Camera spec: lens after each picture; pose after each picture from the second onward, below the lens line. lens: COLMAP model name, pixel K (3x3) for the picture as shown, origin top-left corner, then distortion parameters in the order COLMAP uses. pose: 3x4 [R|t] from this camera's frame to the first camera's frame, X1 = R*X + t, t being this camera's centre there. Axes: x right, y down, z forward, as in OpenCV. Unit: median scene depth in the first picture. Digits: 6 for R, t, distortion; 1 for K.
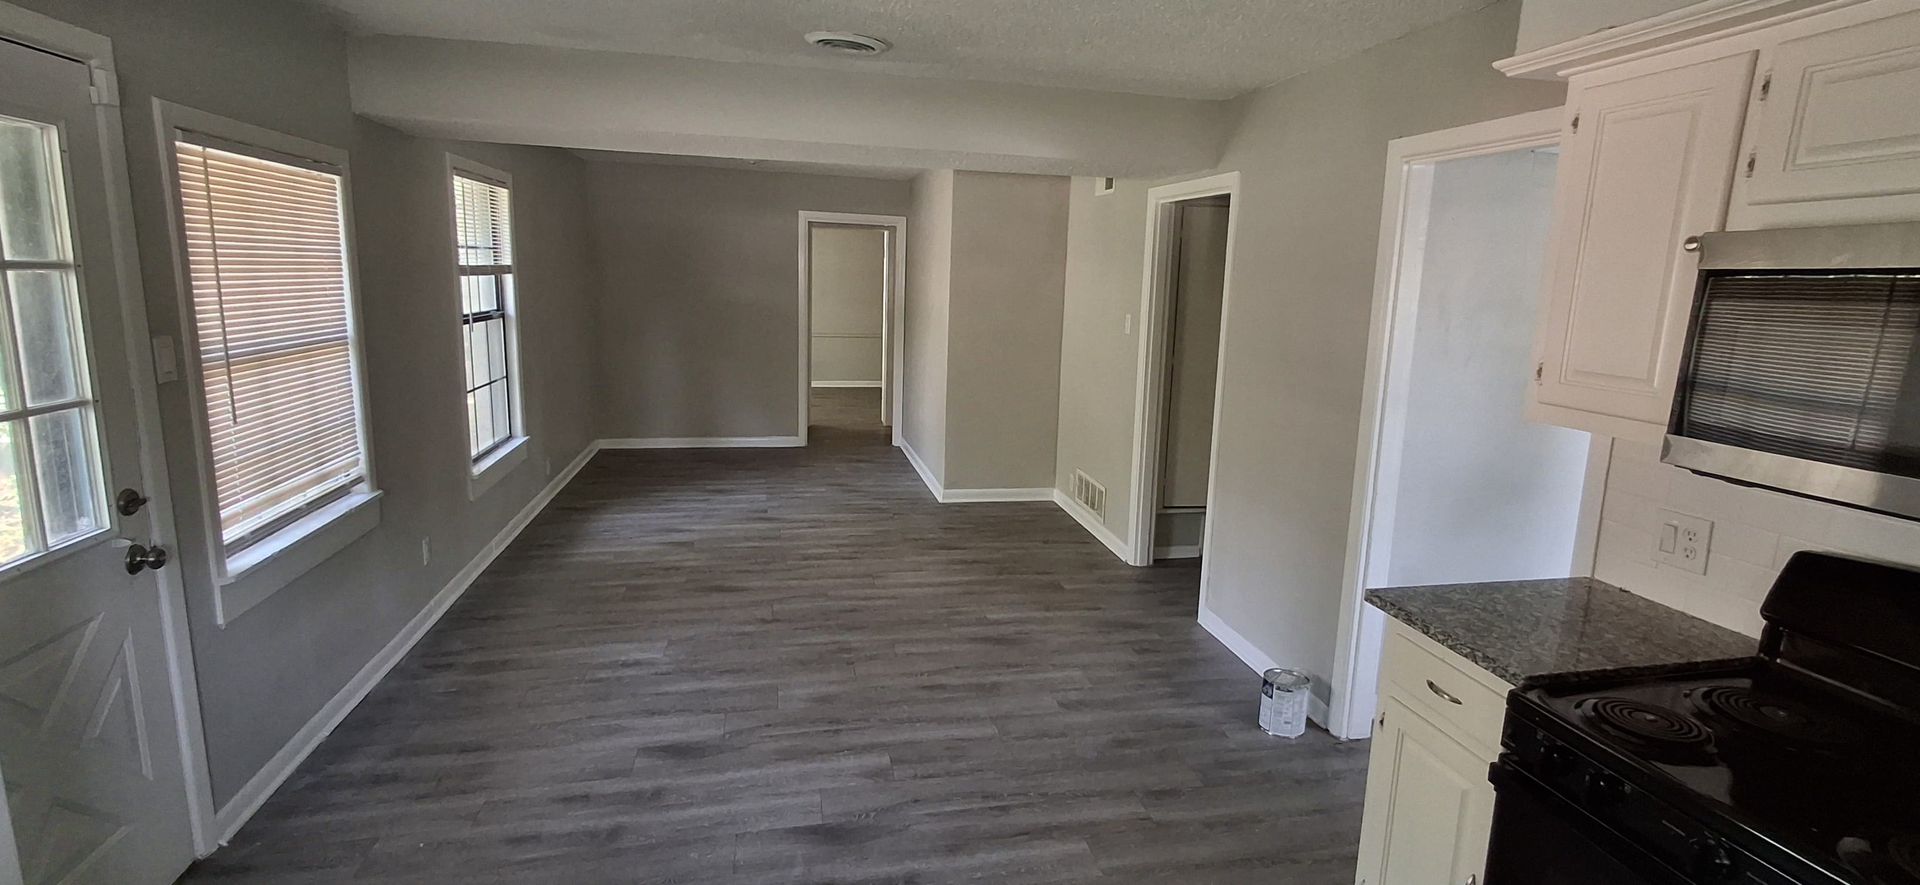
lens RADIAL K [[899.1, 0, 957.7], [0, 899.1, 437.0], [0, 0, 1]] dist [-0.018689, 0.000036]
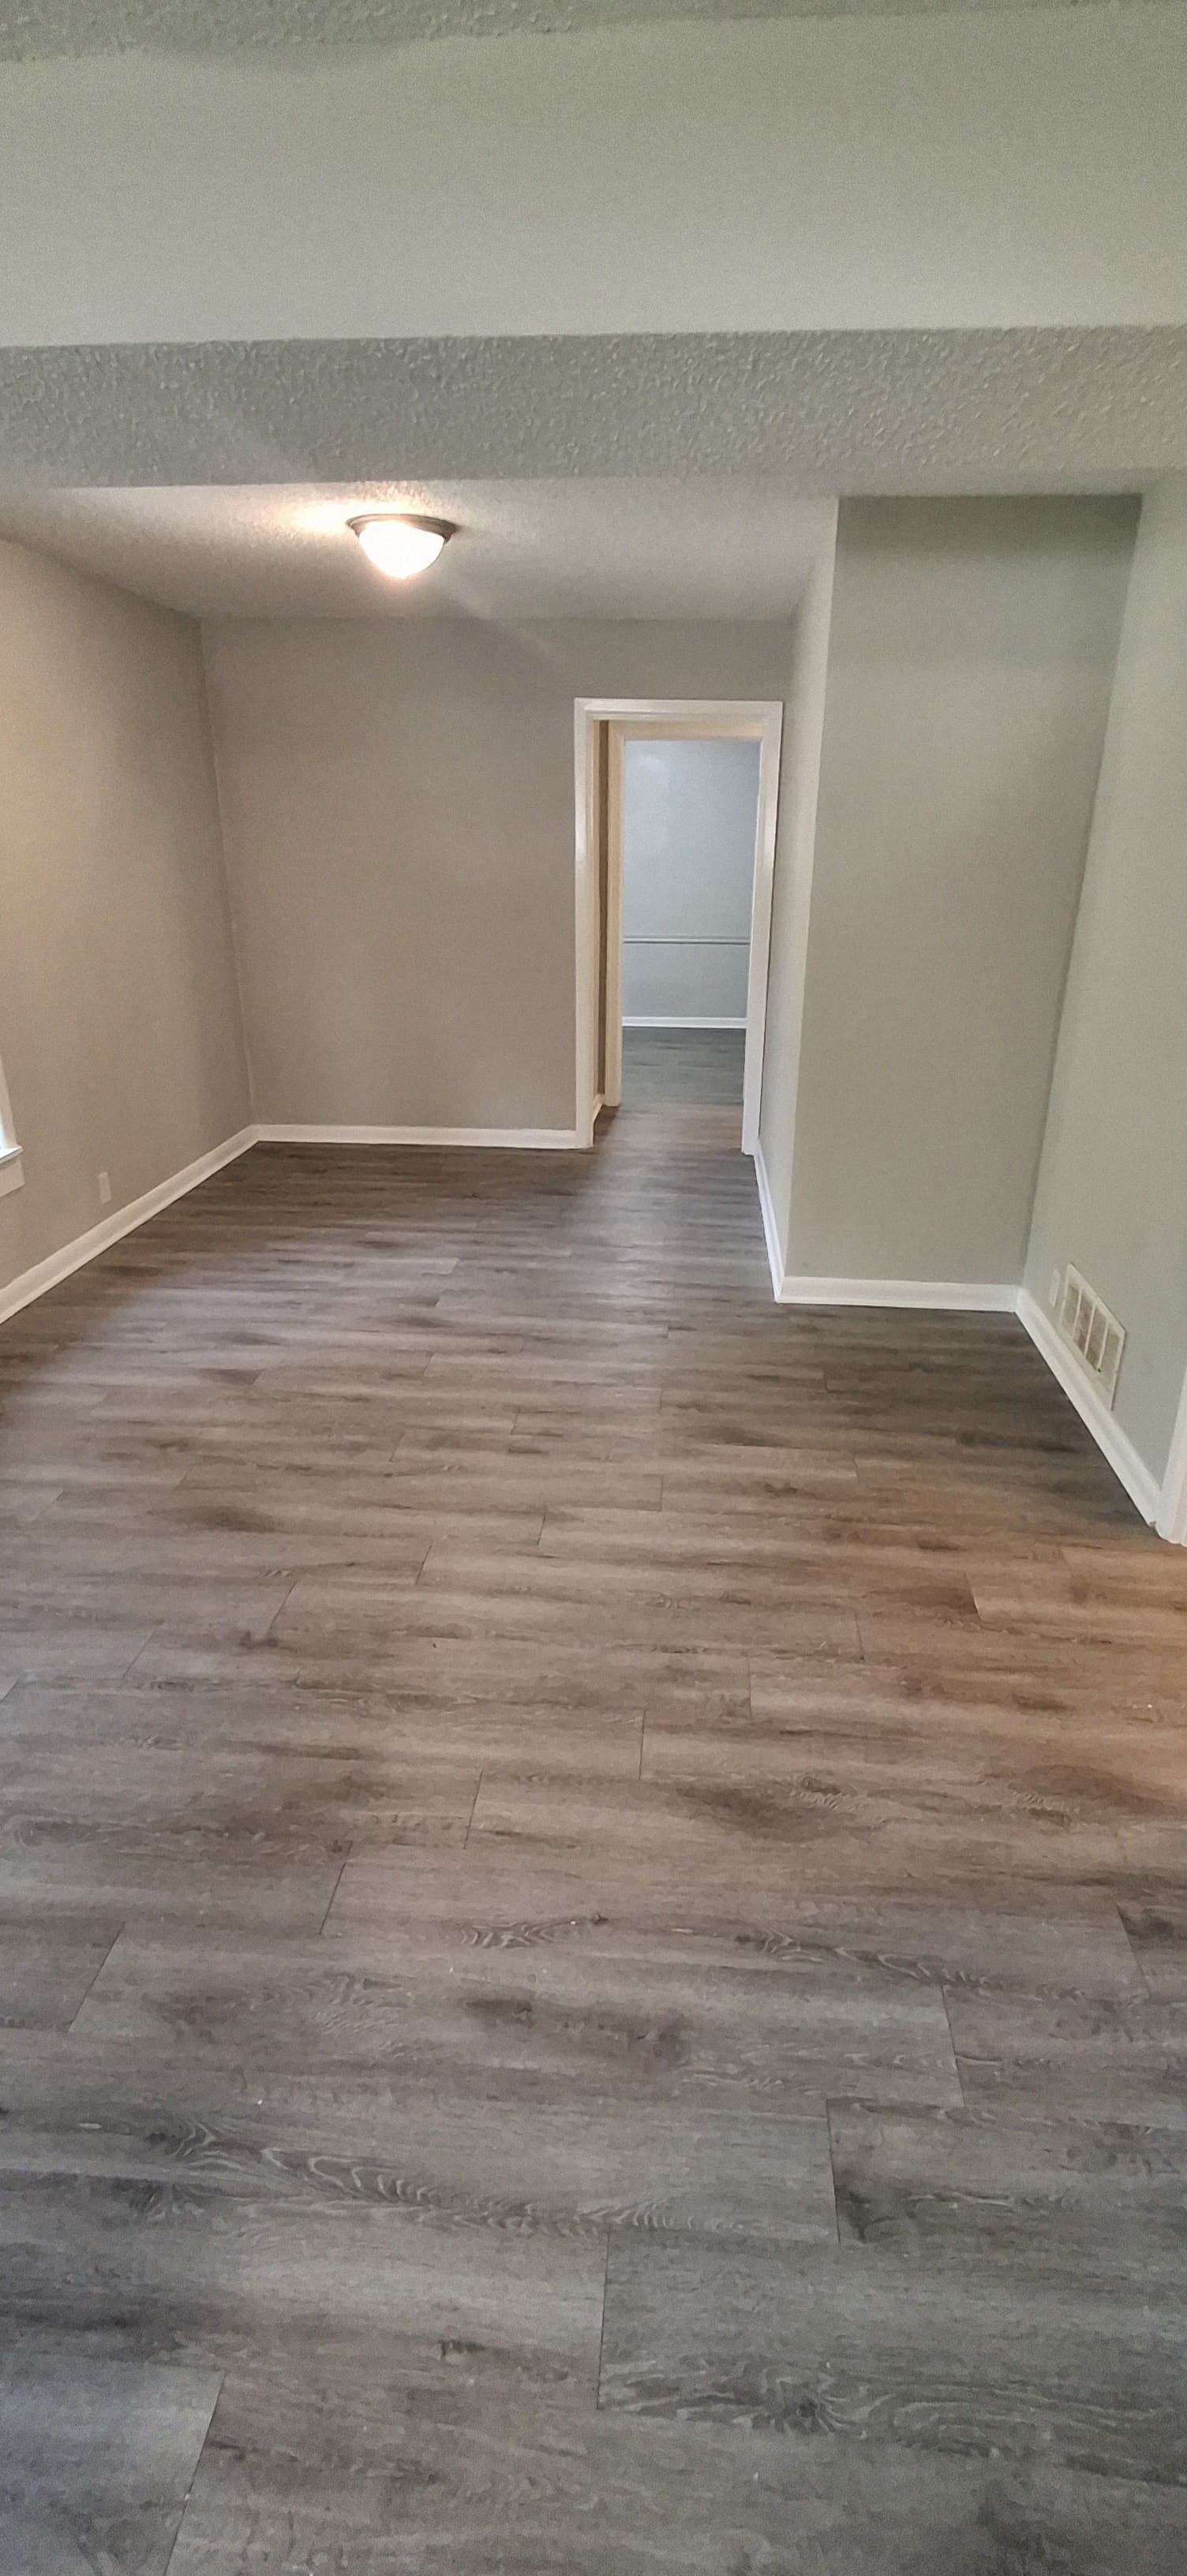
lens RADIAL K [[1214.4, 0, 602.0], [0, 1214.4, 1327.6], [0, 0, 1]] dist [-0.000072, 0.001086]
pose [[0.962253, 0.082199, -0.259446, 0.081846], [-0.028143, 0.978242, 0.205551, -0.063453], [0.270697, -0.190490, 0.943629, 0.425324]]
